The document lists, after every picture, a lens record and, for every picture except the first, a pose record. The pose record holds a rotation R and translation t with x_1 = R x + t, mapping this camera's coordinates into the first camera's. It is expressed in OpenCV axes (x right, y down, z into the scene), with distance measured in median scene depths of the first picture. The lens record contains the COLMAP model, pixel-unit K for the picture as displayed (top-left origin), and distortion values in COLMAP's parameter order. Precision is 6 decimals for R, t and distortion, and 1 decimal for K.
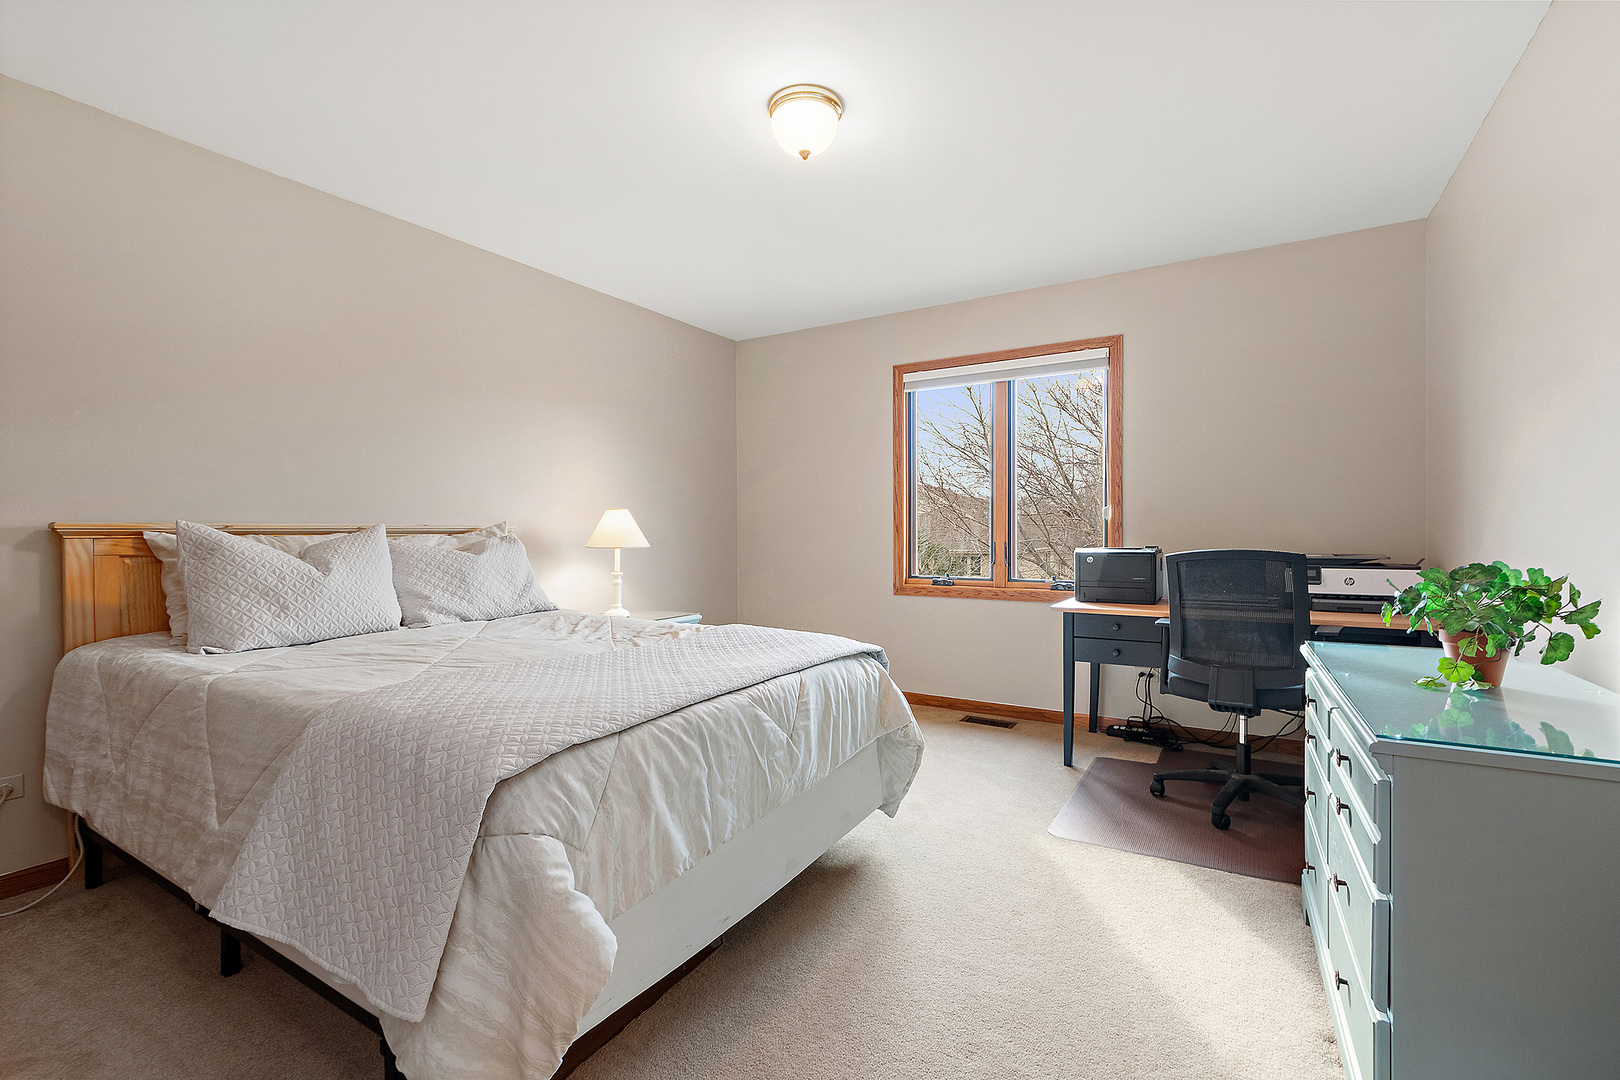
lens RADIAL K [[714.9, 0, 804.6], [0, 714.9, 543.4], [0, 0, 1]] dist [-0.000826, -0.000692]
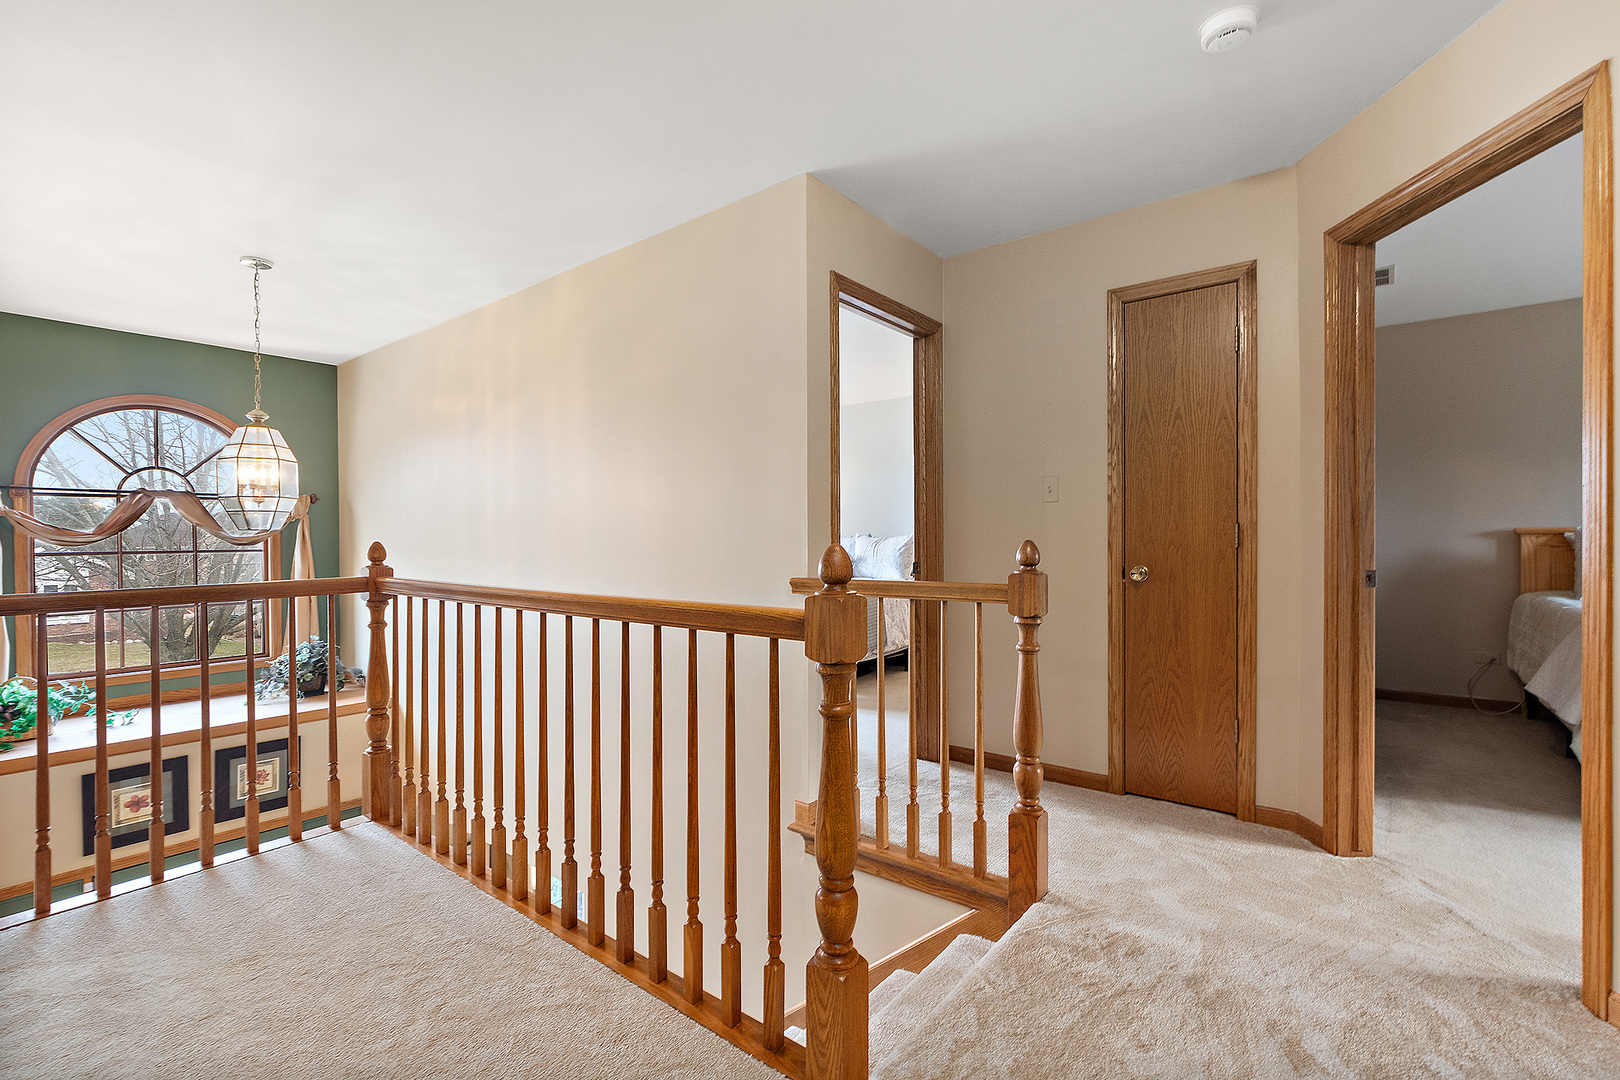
lens RADIAL K [[714.9, 0, 808.2], [0, 714.9, 540.8], [0, 0, 1]] dist [-0.000826, -0.000692]
pose [[-0.117677, 0.013149, -0.992965, 1.111613], [-0.016287, 0.999752, 0.015169, 0.008707], [0.992918, 0.017958, -0.117434, -0.691782]]
